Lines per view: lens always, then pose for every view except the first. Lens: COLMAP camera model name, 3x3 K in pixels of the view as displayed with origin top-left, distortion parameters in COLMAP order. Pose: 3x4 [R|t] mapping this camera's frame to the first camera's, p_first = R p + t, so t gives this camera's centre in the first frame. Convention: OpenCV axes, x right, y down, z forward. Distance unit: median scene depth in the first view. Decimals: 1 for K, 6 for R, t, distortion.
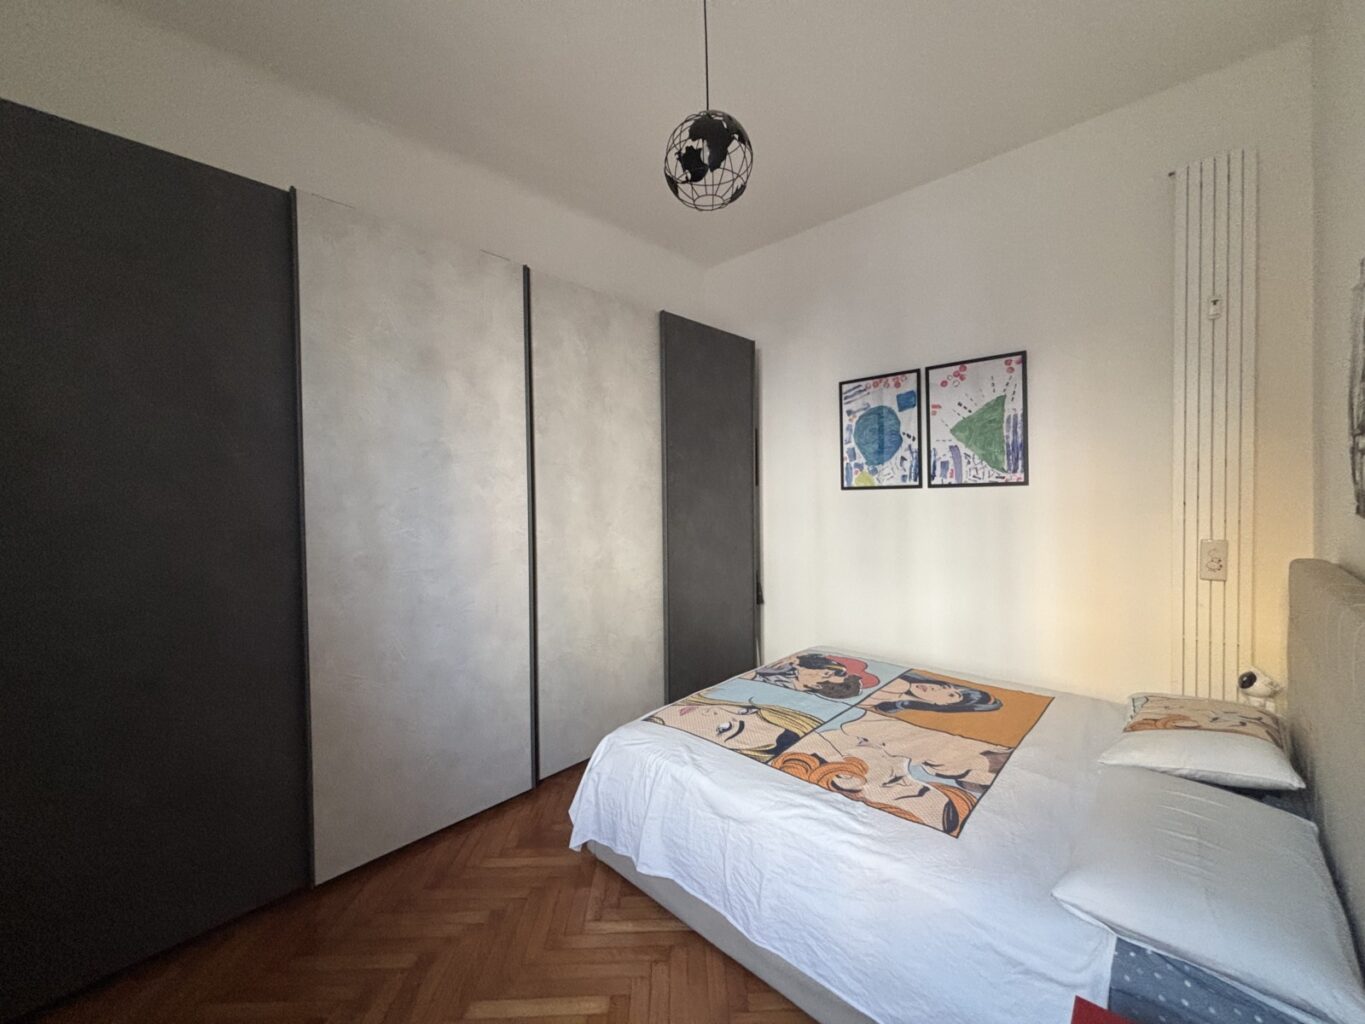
lens RADIAL K [[548.6, 0, 681.7], [0, 548.6, 508.1], [0, 0, 1]] dist [-0.001126, 0.000318]
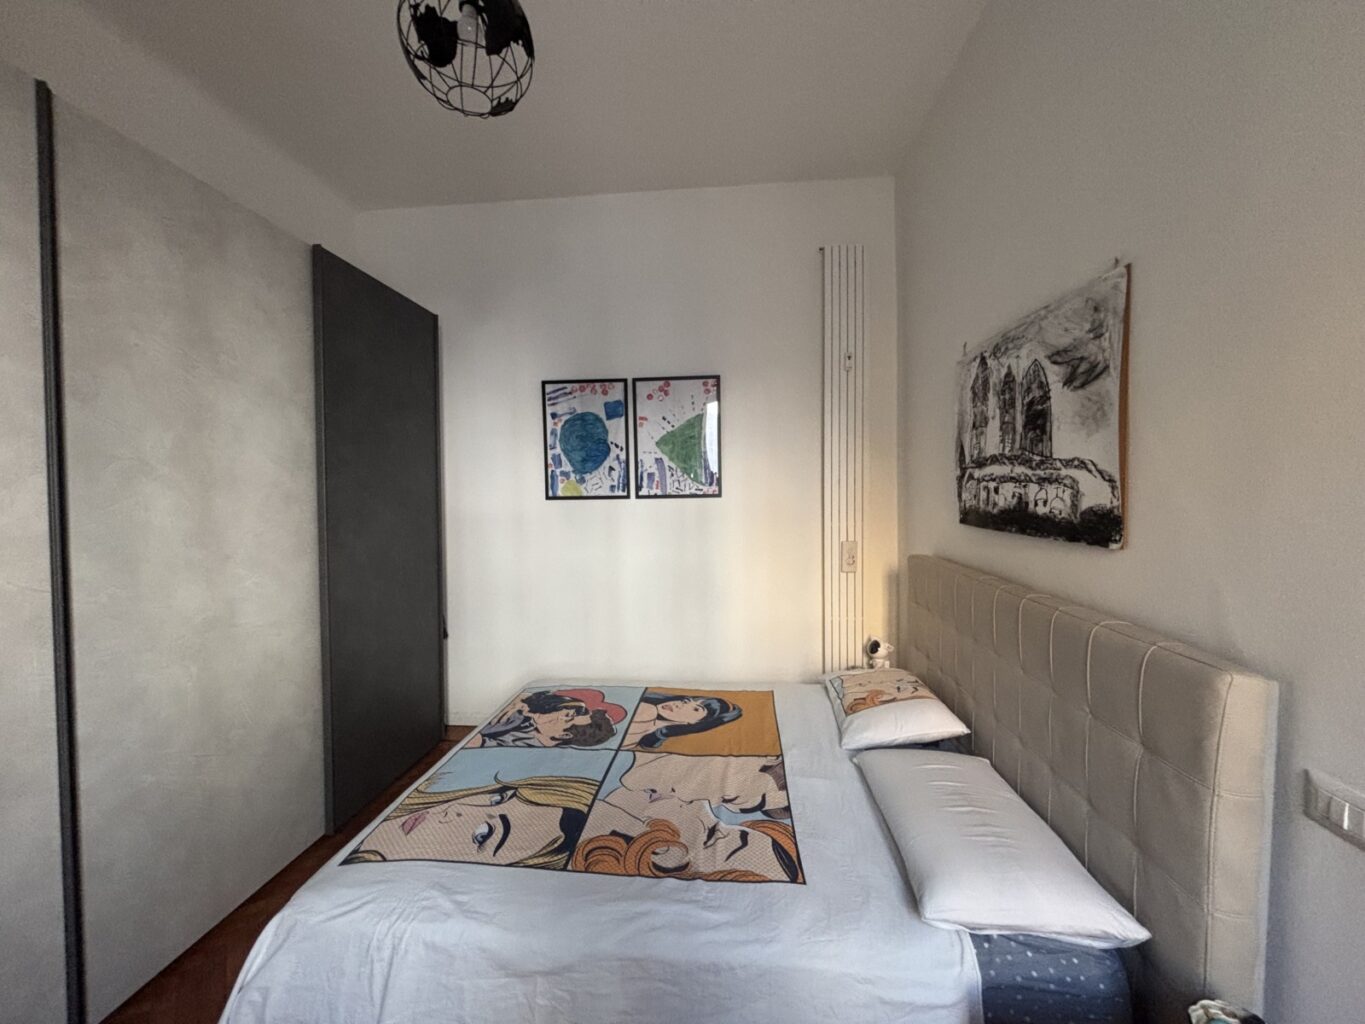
lens RADIAL K [[548.6, 0, 683.1], [0, 548.6, 509.1], [0, 0, 1]] dist [-0.001126, 0.000318]
pose [[0.788041, -0.010168, 0.615539, -0.137589], [0.011891, 0.999928, 0.001295, -0.025951], [-0.615508, 0.006298, 0.788106, 0.225734]]
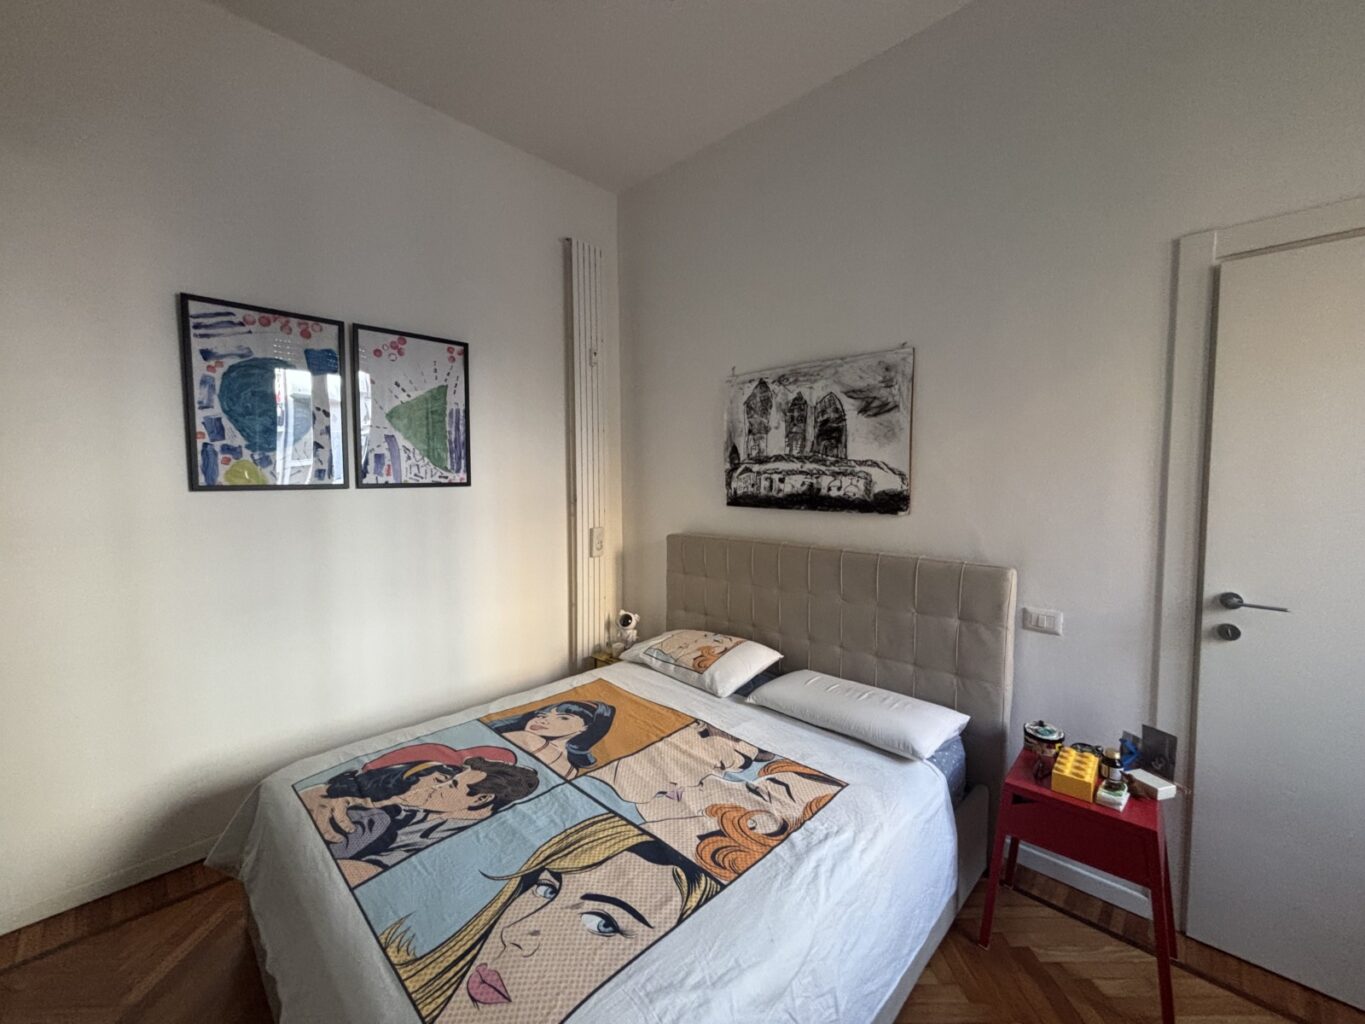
lens RADIAL K [[548.6, 0, 679.2], [0, 548.6, 511.0], [0, 0, 1]] dist [-0.001126, 0.000318]
pose [[0.008329, -0.040719, 0.999136, -0.404953], [0.026129, 0.998838, 0.040489, -0.035245], [-0.999624, 0.025770, 0.009383, 0.791878]]
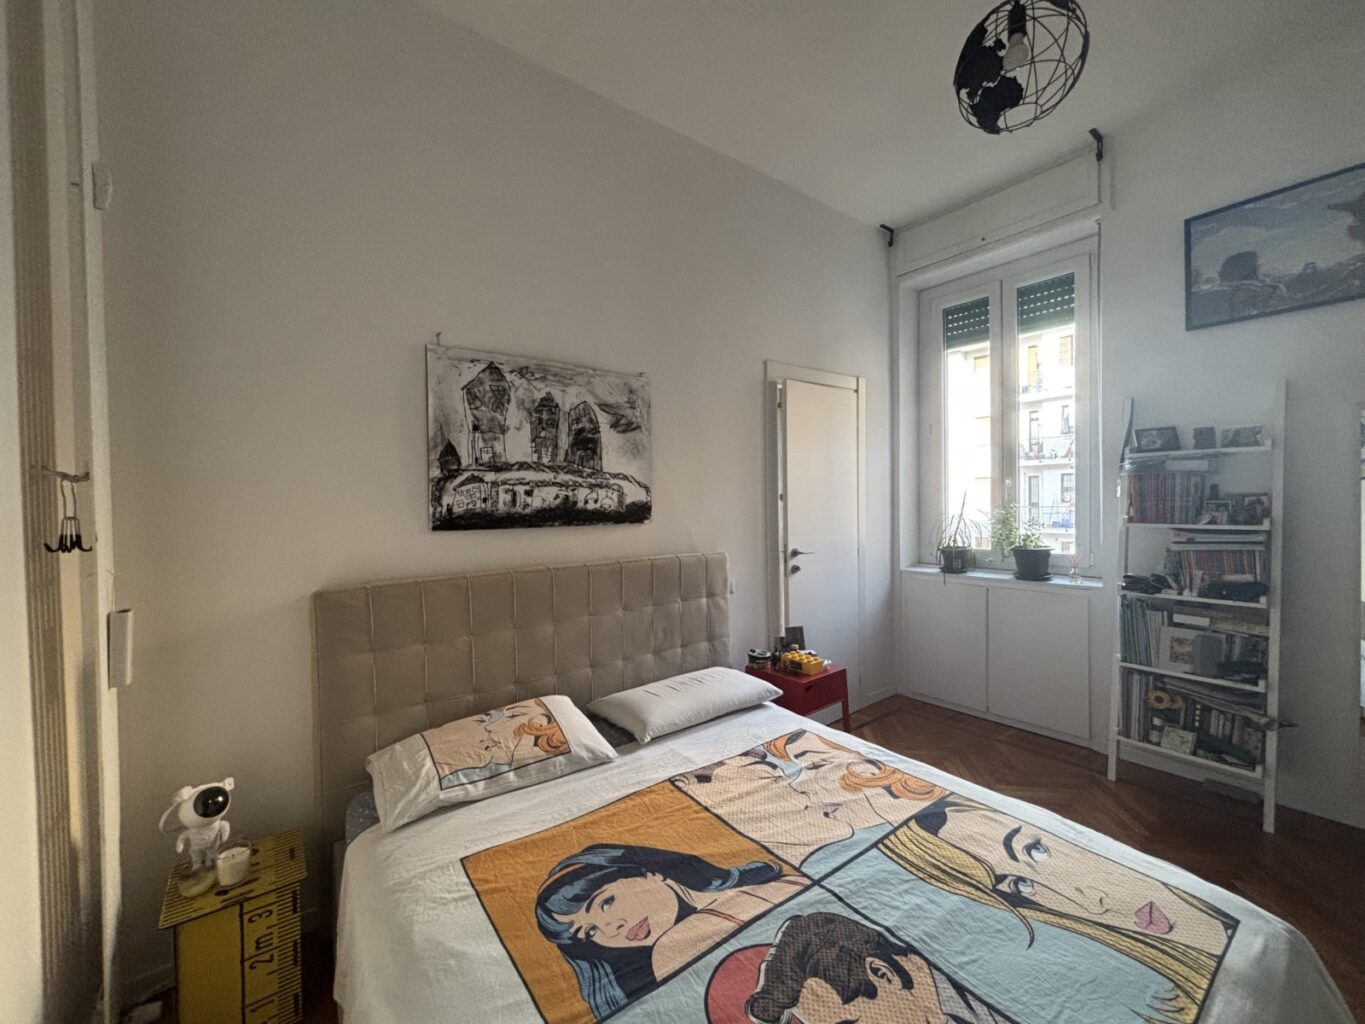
lens RADIAL K [[548.6, 0, 687.4], [0, 548.6, 509.5], [0, 0, 1]] dist [-0.001126, 0.000318]
pose [[-0.987118, 0.036524, 0.155767, 0.325770], [0.041929, 0.998622, 0.031556, -0.037340], [-0.154400, 0.037681, -0.987290, 1.481197]]
